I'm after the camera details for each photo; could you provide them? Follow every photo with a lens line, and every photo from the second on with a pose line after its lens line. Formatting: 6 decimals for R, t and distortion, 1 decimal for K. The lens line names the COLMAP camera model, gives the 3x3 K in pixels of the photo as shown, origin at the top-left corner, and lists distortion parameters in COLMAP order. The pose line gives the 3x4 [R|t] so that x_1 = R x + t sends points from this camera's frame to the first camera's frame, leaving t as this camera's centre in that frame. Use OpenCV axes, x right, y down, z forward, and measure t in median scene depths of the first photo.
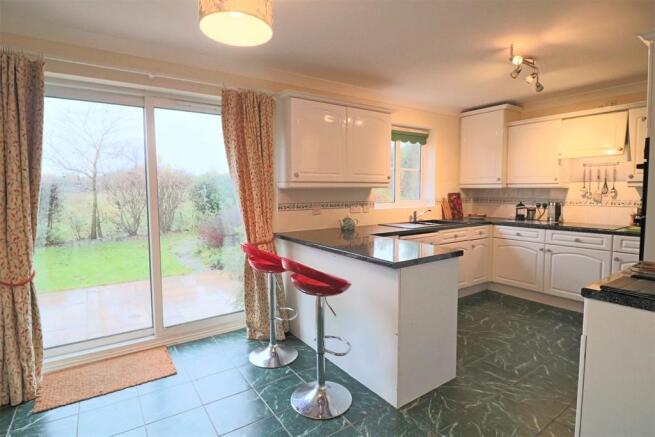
lens RADIAL K [[337.0, 0, 326.1], [0, 337.0, 215.4], [0, 0, 1]] dist [-0.022454, -0.000221]
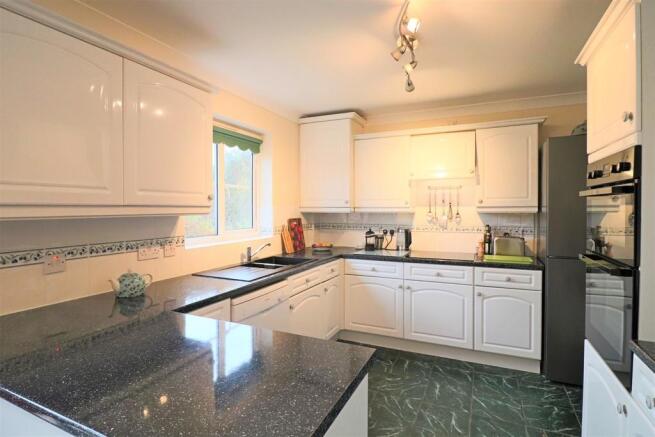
lens RADIAL K [[337.0, 0, 323.4], [0, 337.0, 213.8], [0, 0, 1]] dist [-0.022454, -0.000221]
pose [[0.865180, -0.002835, 0.501454, 0.055899], [0.033504, 0.998076, -0.052163, -0.041307], [-0.500341, 0.061931, 0.863610, 0.347942]]
